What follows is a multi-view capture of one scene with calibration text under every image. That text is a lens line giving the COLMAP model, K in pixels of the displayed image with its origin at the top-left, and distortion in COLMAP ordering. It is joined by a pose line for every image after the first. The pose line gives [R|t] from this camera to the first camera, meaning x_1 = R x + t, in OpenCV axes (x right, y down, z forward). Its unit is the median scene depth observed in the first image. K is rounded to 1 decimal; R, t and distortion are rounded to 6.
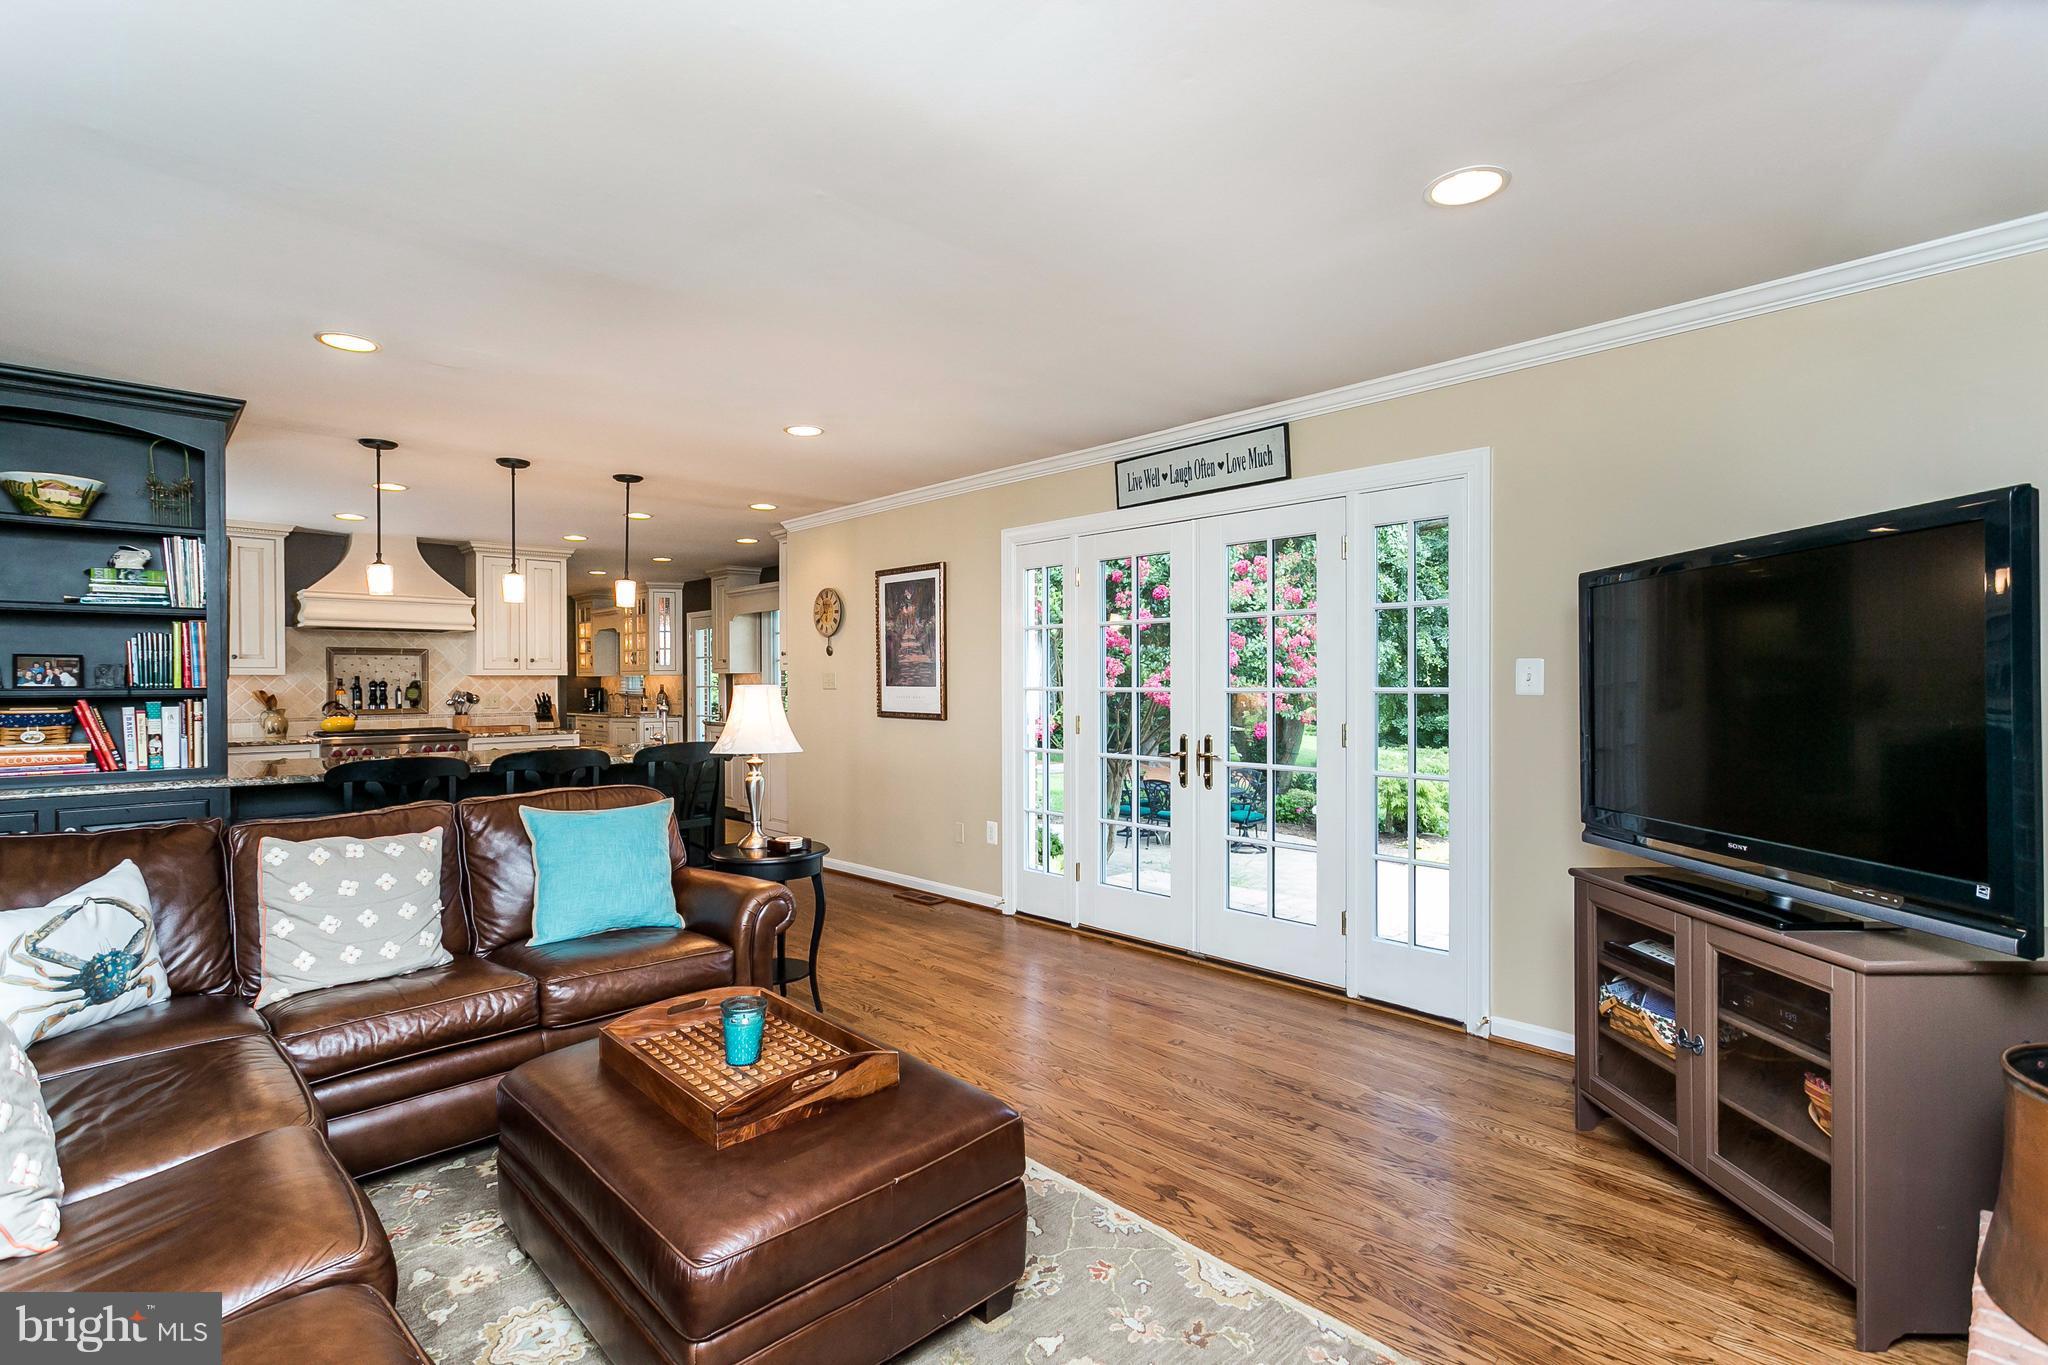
lens RADIAL K [[954.9, 0, 1021.9], [0, 954.9, 673.3], [0, 0, 1]] dist [-0.002096, 0.003378]
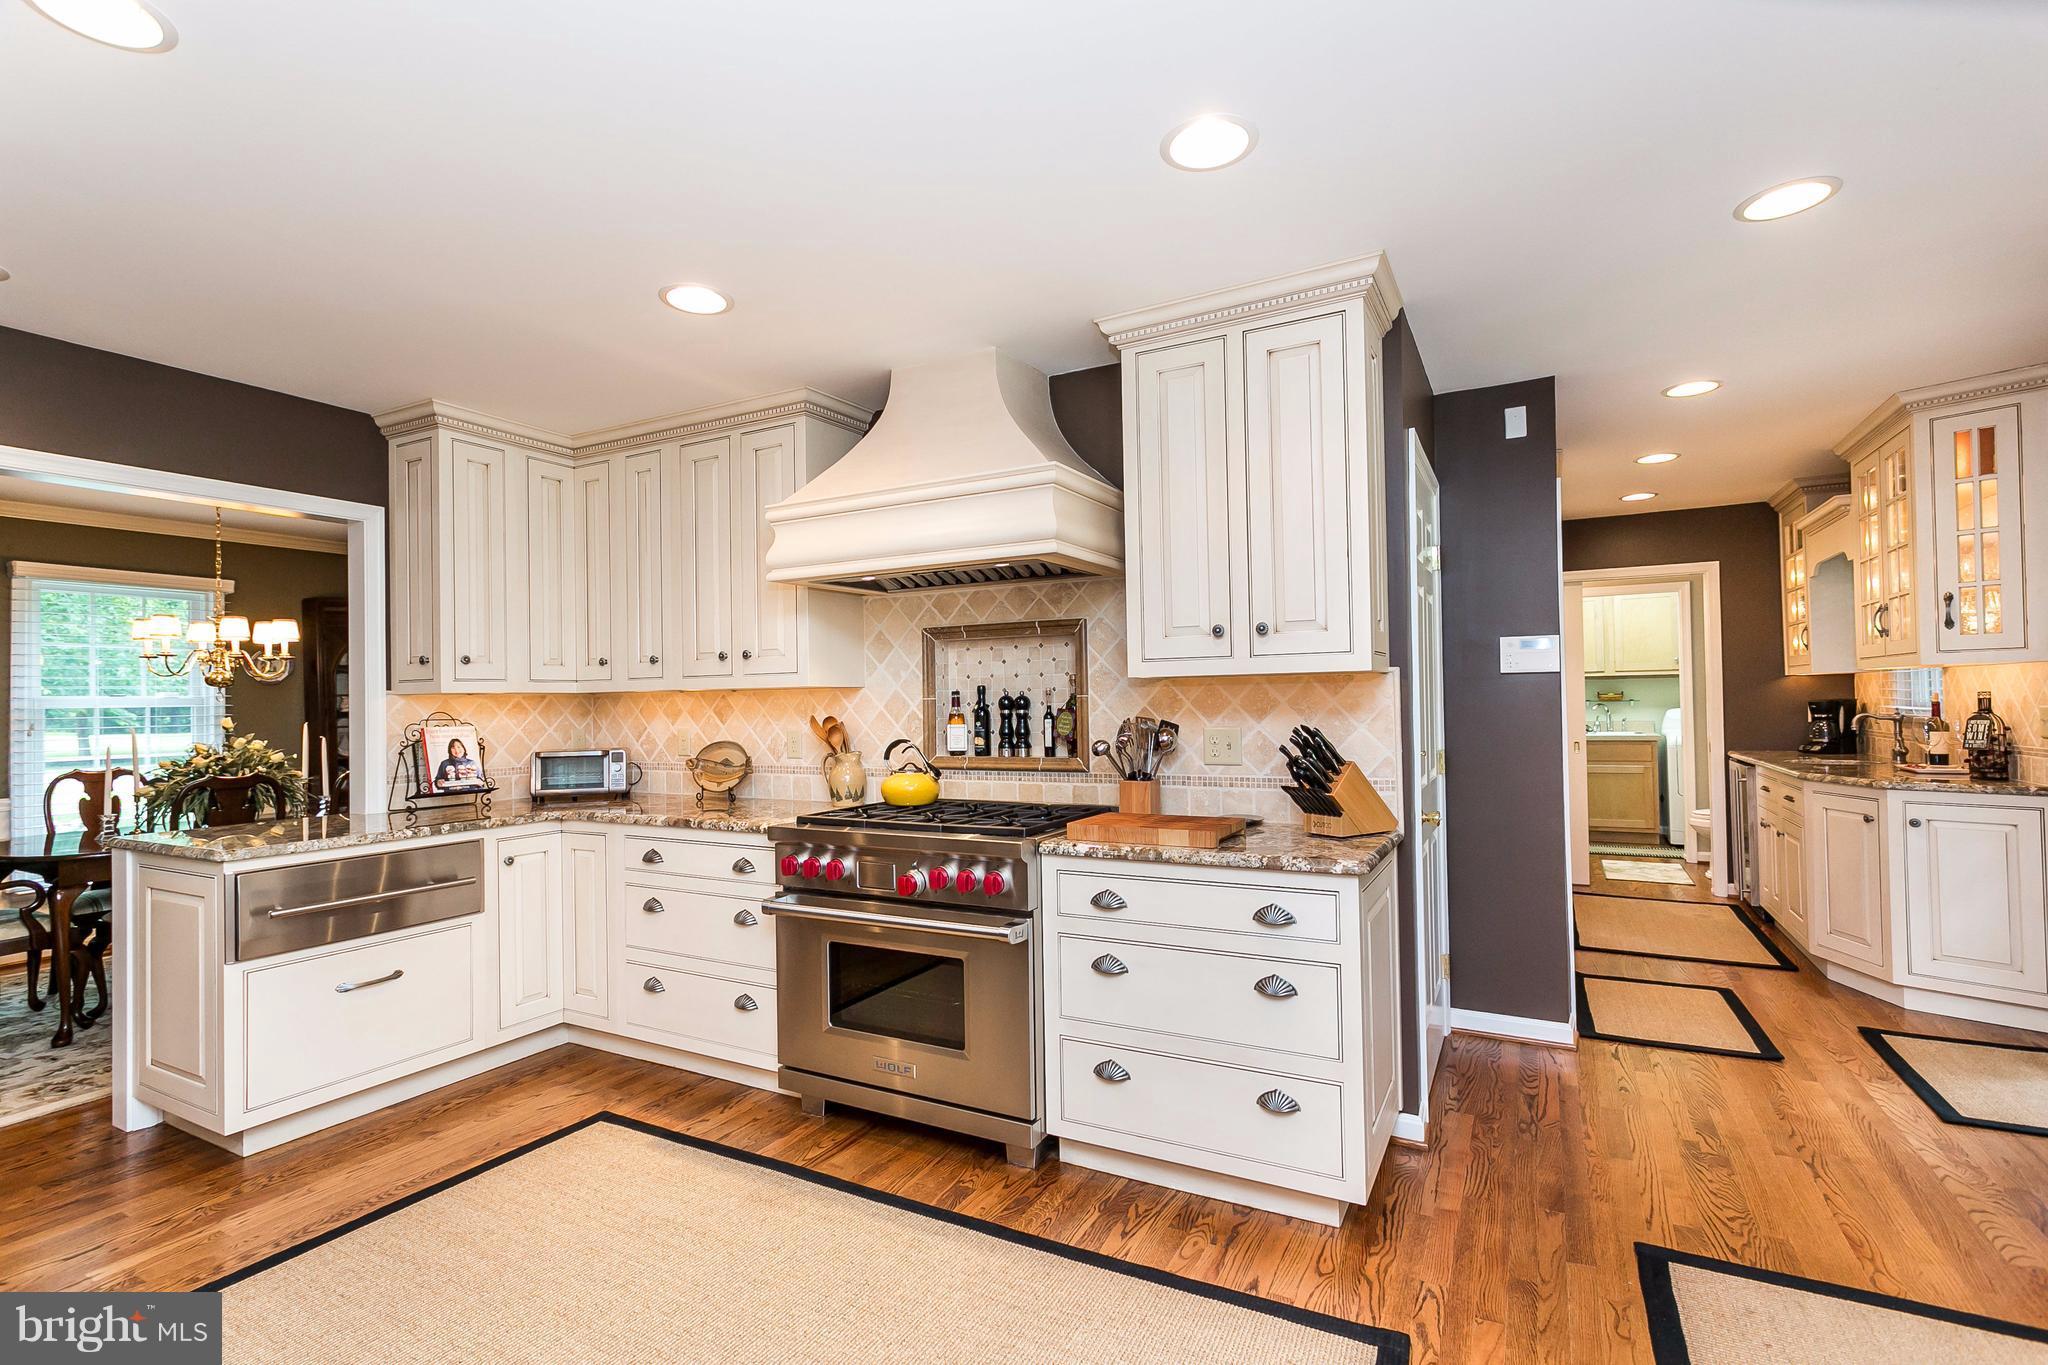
lens RADIAL K [[954.9, 0, 1010.3], [0, 954.9, 690.4], [0, 0, 1]] dist [-0.002096, 0.003378]
pose [[0.294992, -0.011671, -0.955428, -0.397497], [0.021981, 0.999744, -0.005425, 0.013219], [0.955247, -0.019401, 0.295173, 1.467718]]
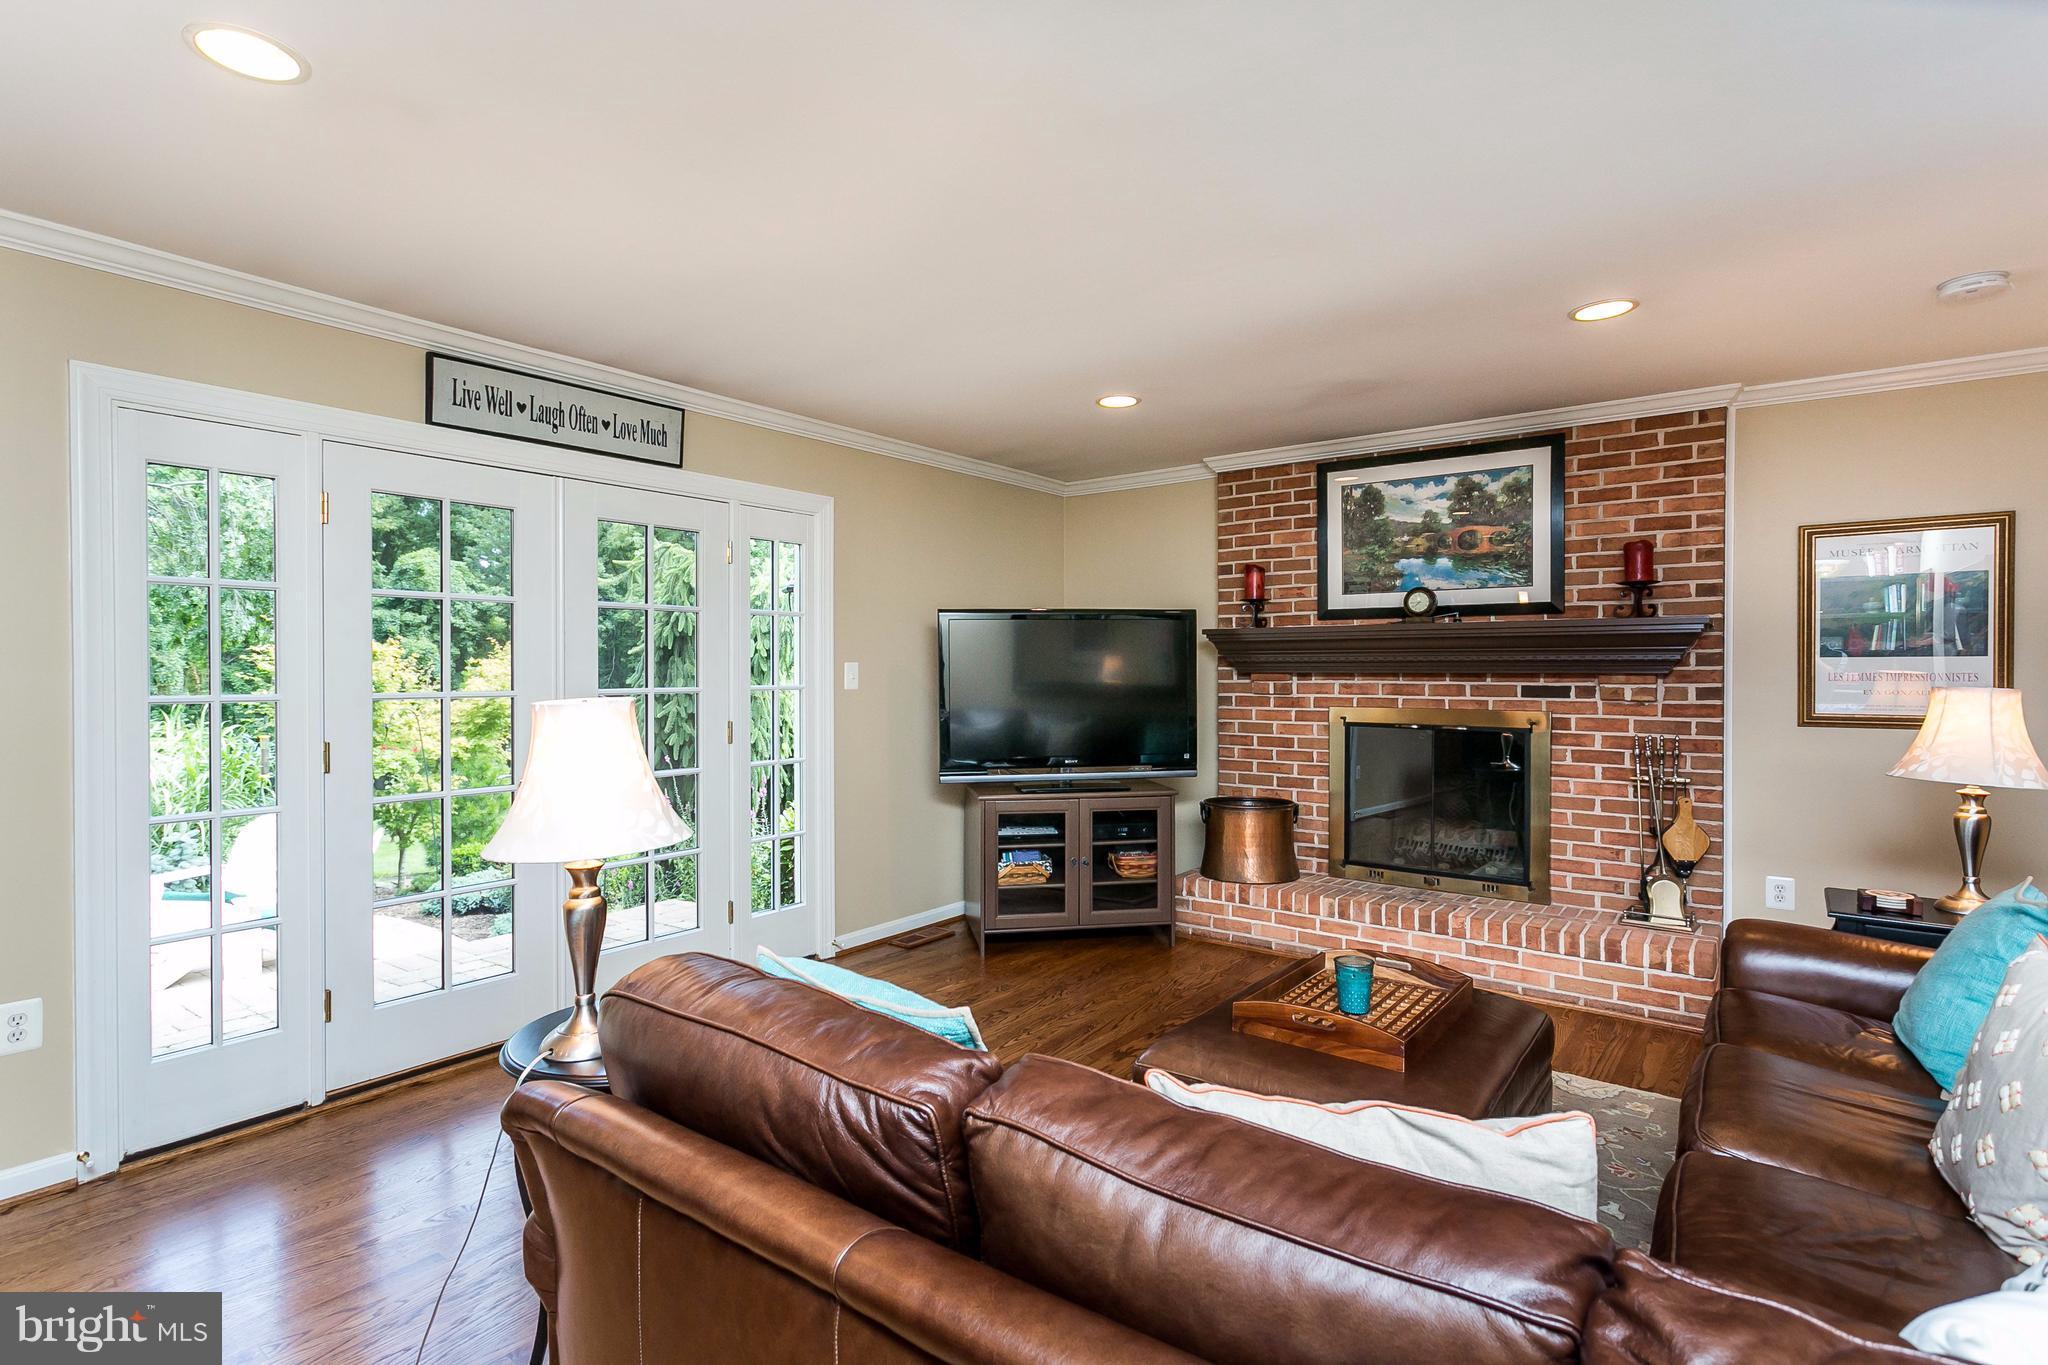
lens RADIAL K [[993.5, 0, 1026.1], [0, 993.5, 672.4], [0, 0, 1]] dist [0.001376, 0.001468]
pose [[-0.145964, -0.000352, 0.989290, -0.671965], [-0.006279, 0.999980, -0.000570, -0.002215], [-0.989270, -0.006295, -0.145963, 0.723284]]
